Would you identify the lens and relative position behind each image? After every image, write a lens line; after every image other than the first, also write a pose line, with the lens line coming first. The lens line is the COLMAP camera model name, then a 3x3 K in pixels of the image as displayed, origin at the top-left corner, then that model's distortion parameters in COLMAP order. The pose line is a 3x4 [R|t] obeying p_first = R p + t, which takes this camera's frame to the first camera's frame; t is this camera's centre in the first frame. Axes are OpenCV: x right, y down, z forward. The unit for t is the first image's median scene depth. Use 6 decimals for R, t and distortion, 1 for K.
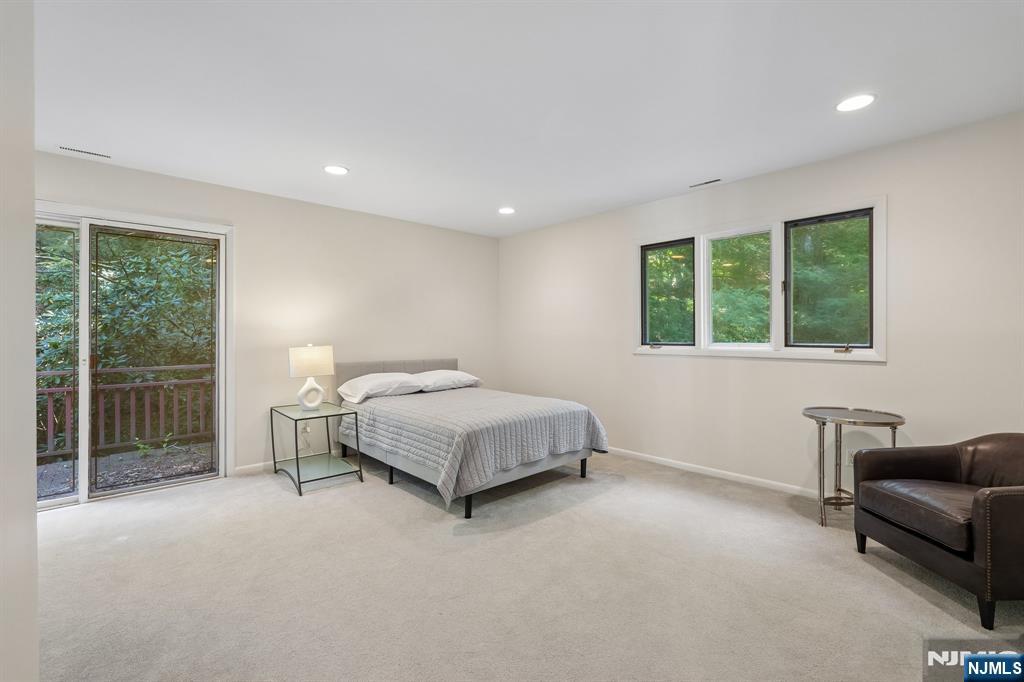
lens RADIAL K [[453.0, 0, 514.1], [0, 453.0, 338.1], [0, 0, 1]] dist [-0.011902, 0.004821]
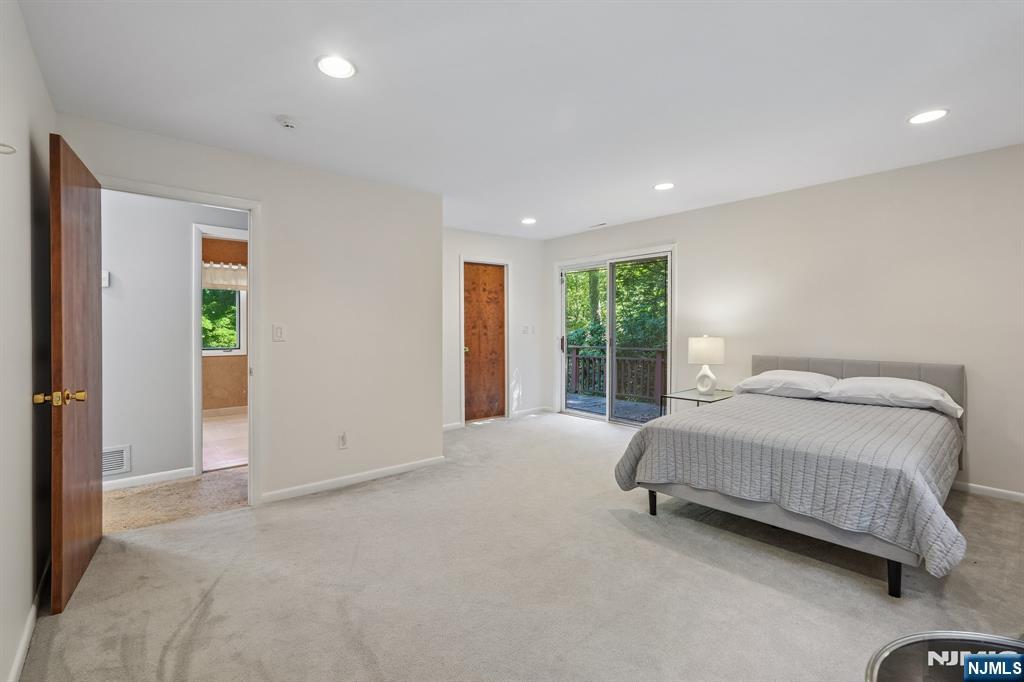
lens RADIAL K [[453.0, 0, 514.4], [0, 453.0, 334.0], [0, 0, 1]] dist [-0.011902, 0.004821]
pose [[-0.016302, 0.018303, -0.999700, 0.761228], [-0.002568, 0.999828, 0.018347, -0.010632], [0.999864, 0.002866, -0.016252, 0.618787]]
